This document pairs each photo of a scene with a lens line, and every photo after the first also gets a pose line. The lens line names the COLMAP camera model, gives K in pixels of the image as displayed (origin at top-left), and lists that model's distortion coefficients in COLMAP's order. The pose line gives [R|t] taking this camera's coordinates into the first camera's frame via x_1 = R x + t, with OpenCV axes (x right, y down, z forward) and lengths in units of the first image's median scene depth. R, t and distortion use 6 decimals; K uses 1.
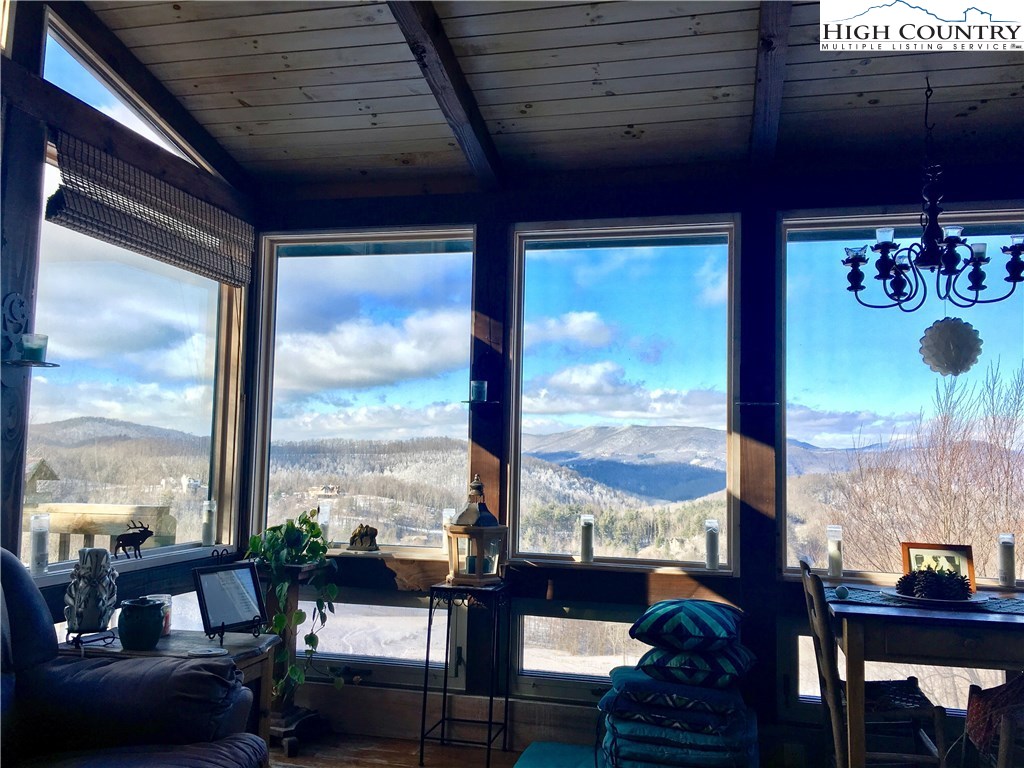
lens RADIAL K [[873.1, 0, 505.7], [0, 873.1, 388.1], [0, 0, 1]] dist [0.068922, -0.083847]
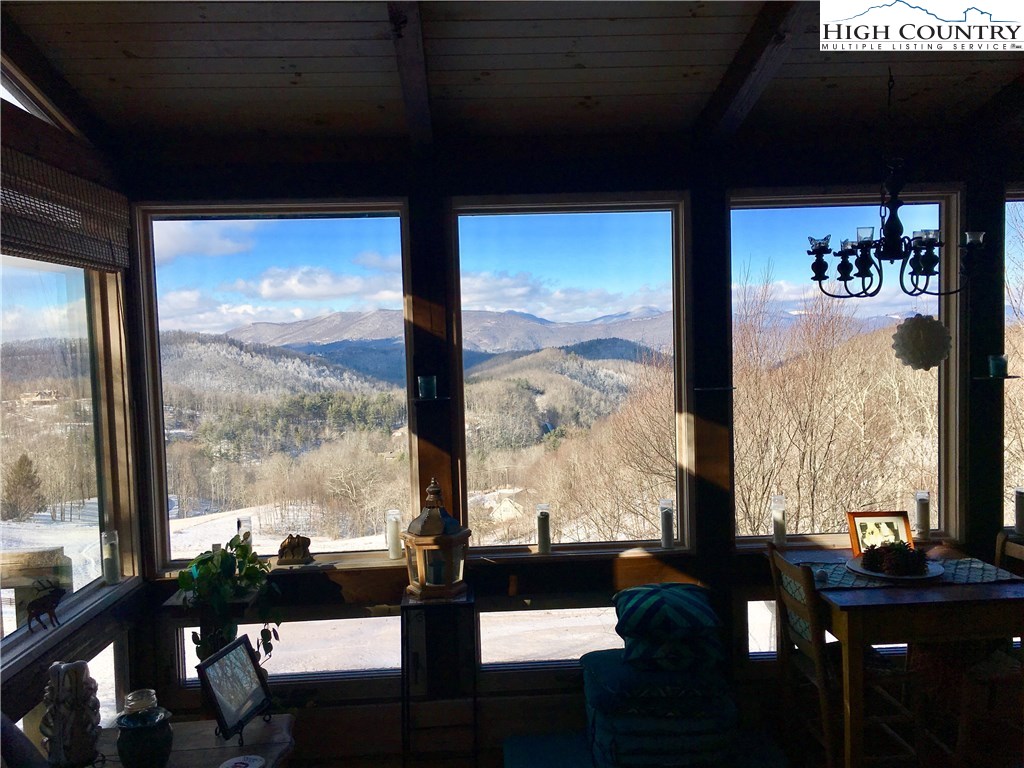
lens RADIAL K [[870.4, 0, 498.2], [0, 870.4, 383.4], [0, 0, 1]] dist [0.062612, -0.073407]
pose [[0.956722, -0.071021, 0.282204, -0.215264], [0.032739, 0.989874, 0.138125, -0.122794], [-0.289156, -0.122908, 0.949359, 0.108547]]
